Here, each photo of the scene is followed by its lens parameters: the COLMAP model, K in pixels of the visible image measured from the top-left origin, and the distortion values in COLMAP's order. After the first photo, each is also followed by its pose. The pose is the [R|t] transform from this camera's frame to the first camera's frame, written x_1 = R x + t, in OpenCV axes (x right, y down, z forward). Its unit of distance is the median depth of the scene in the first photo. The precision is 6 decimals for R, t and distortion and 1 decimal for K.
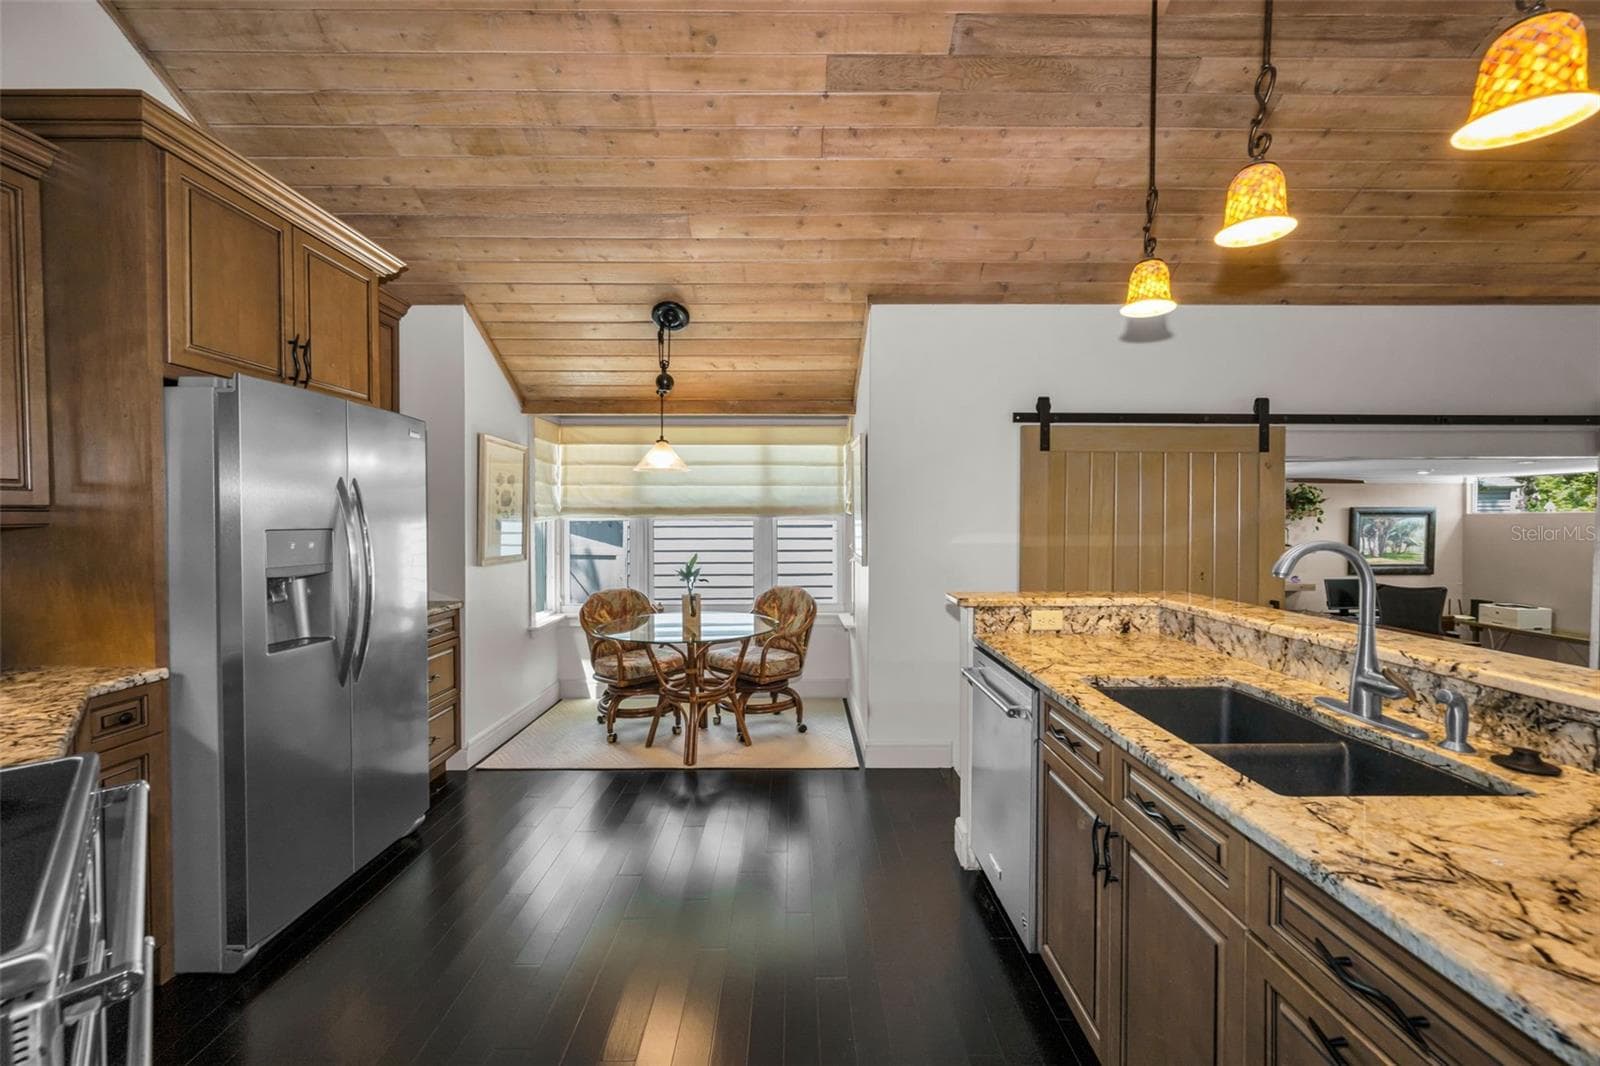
lens RADIAL K [[627.5, 0, 804.7], [0, 627.5, 527.1], [0, 0, 1]] dist [0.000482, 0.000068]
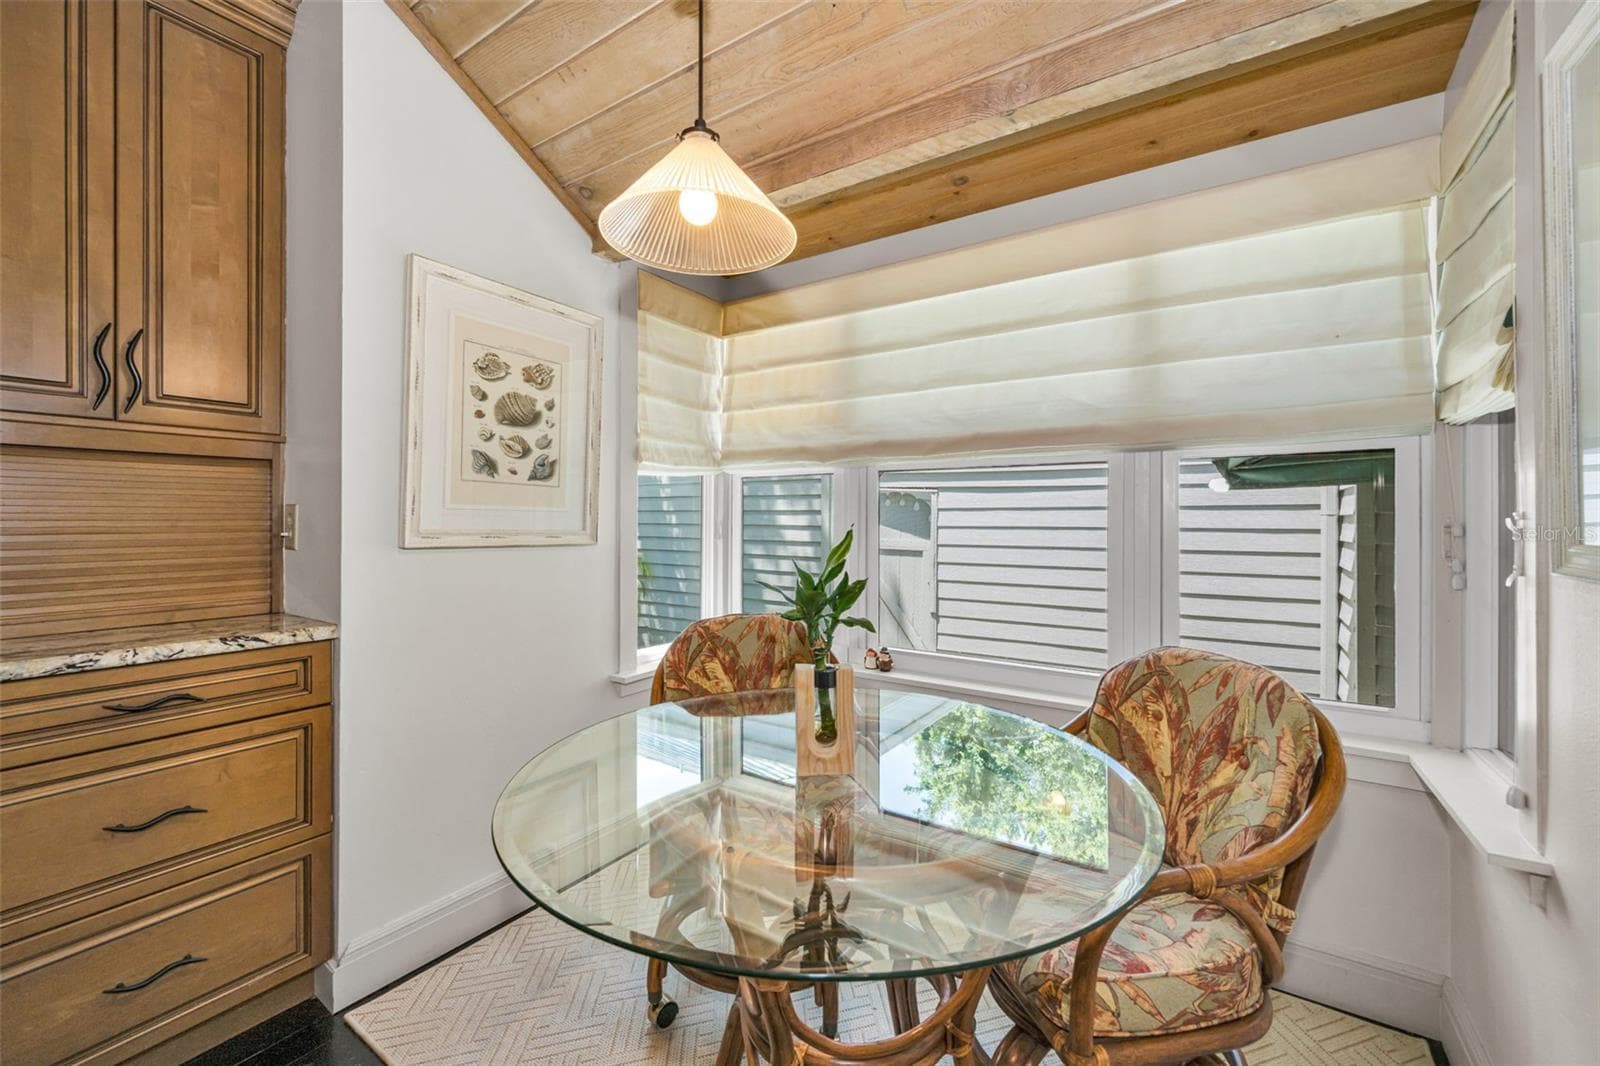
lens RADIAL K [[649.9, 0, 800.5], [0, 649.9, 516.0], [0, 0, 1]] dist [-0.000902, -0.000074]
pose [[0.824825, 0.002000, -0.565384, -0.011854], [-0.011905, 0.999833, -0.013831, 0.031648], [0.565263, 0.018139, 0.824712, 0.575559]]
